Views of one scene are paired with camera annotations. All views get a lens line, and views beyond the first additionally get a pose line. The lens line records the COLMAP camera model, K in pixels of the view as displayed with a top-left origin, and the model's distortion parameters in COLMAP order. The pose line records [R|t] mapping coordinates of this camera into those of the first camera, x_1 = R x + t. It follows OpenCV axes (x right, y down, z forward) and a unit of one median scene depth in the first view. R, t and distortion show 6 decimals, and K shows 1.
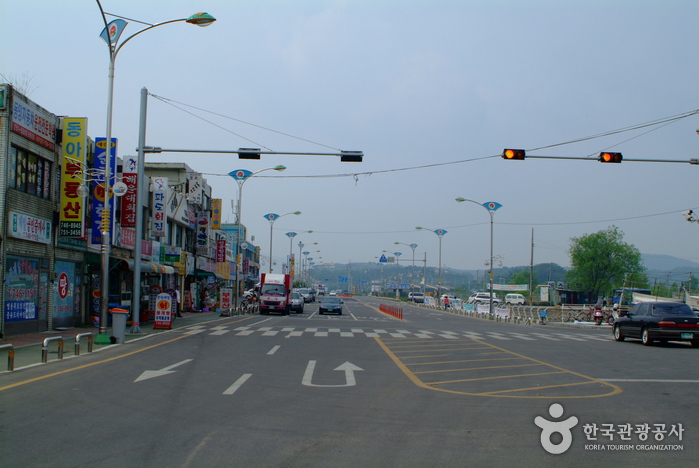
lens RADIAL K [[885.6, 0, 349.5], [0, 885.6, 234.0], [0, 0, 1]] dist [-0.116882, 0.067933]
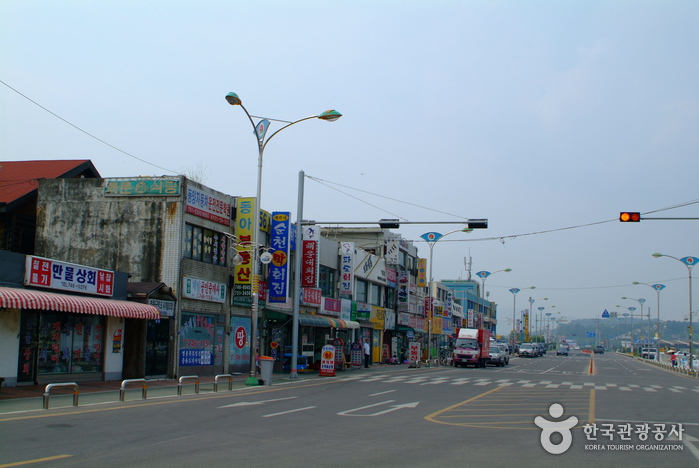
lens RADIAL K [[885.6, 0, 349.5], [0, 885.6, 234.0], [0, 0, 1]] dist [-0.116882, 0.067933]
pose [[0.957243, -0.024920, -0.288210, 0.174090], [0.006903, 0.997967, -0.063361, -0.004948], [0.289203, 0.058662, 0.955469, -0.121366]]
